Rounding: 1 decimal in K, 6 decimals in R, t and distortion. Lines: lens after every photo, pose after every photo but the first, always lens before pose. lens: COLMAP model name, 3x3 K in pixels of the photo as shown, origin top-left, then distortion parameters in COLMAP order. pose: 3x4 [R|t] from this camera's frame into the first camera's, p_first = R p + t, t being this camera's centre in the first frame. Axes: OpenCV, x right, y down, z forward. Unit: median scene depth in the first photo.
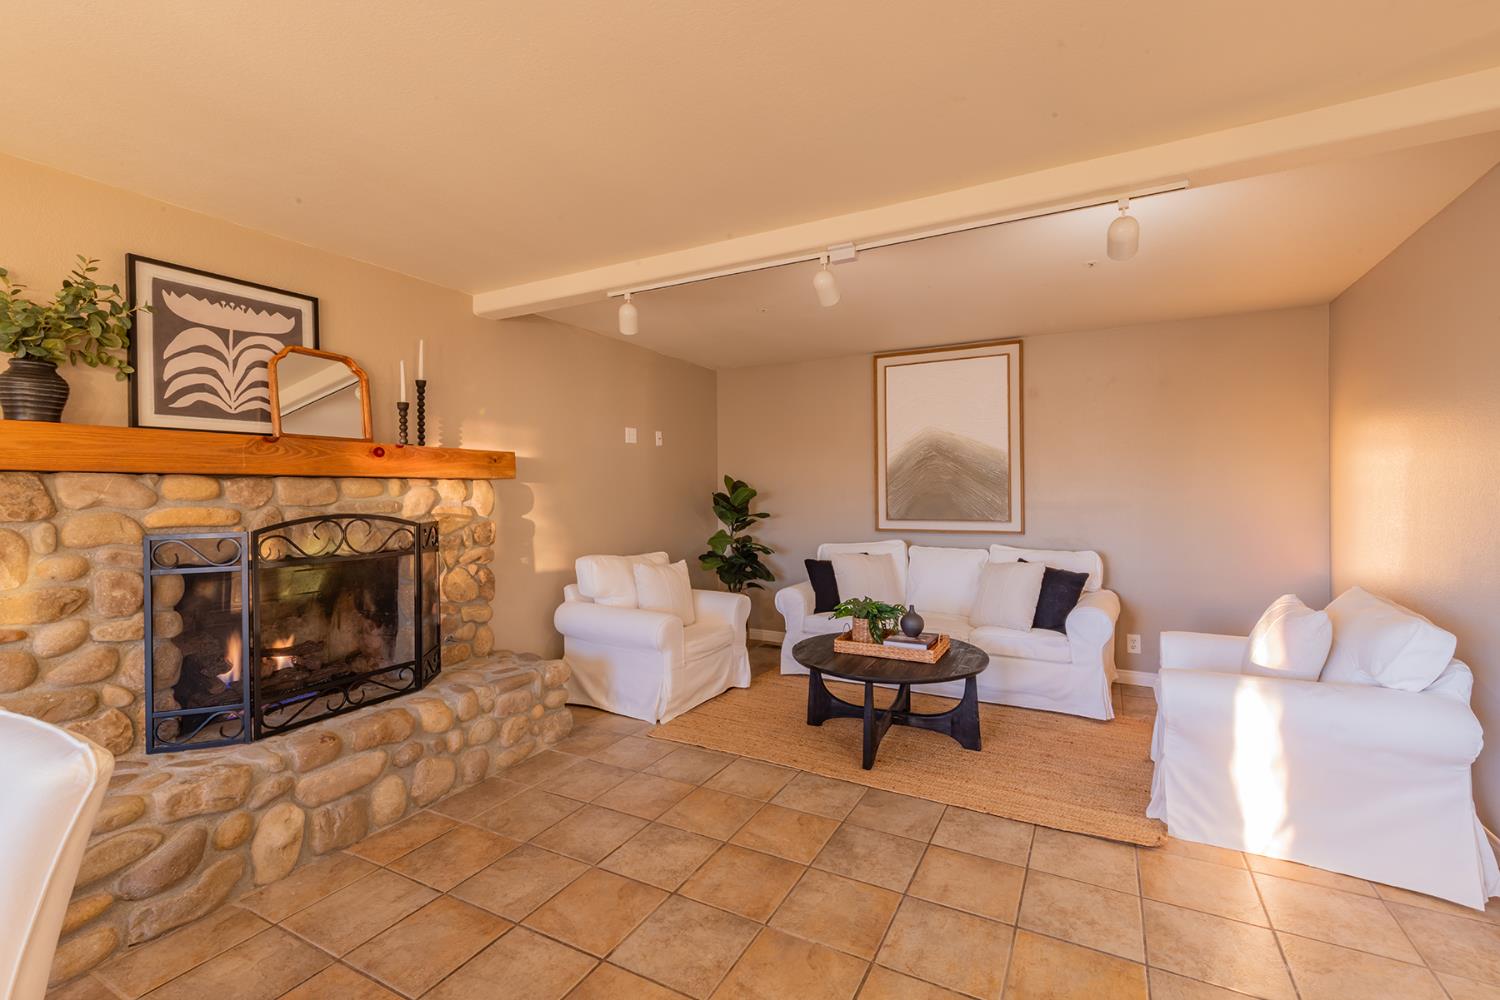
lens RADIAL K [[643.1, 0, 751.3], [0, 643.1, 489.7], [0, 0, 1]] dist [0.001936, -0.000033]
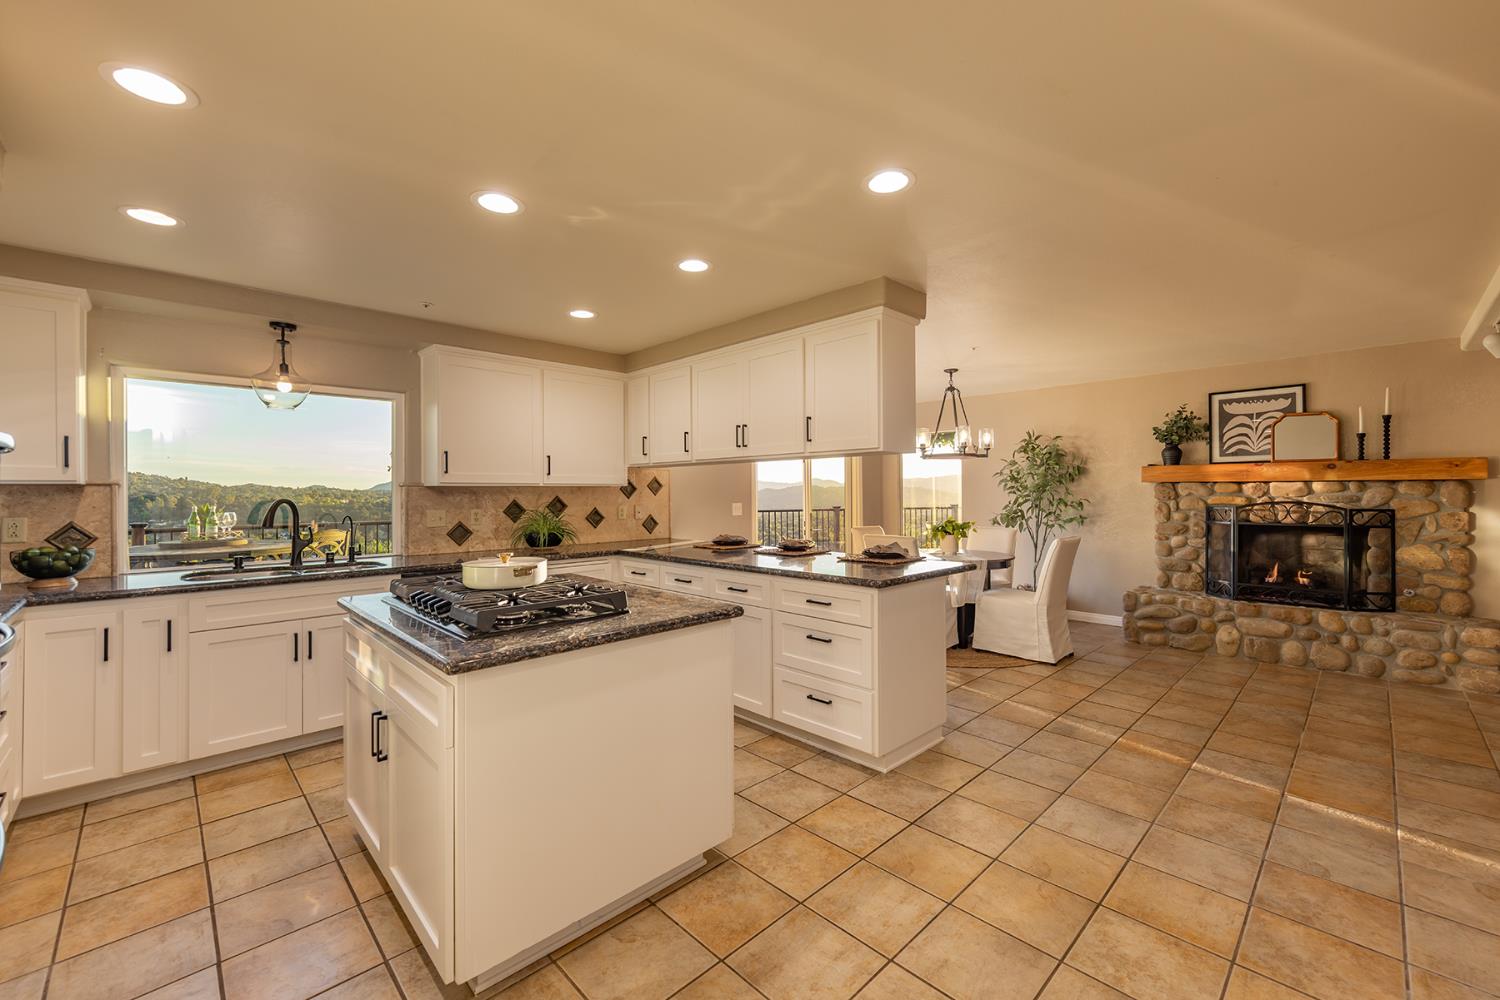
lens RADIAL K [[614.7, 0, 750.9], [0, 614.7, 497.2], [0, 0, 1]] dist [-0.001246, -0.000058]
pose [[-0.302245, 0.018404, -0.953053, 1.767309], [0.008711, 0.999825, 0.016544, -0.020610], [0.953191, -0.003302, -0.302352, 0.030961]]
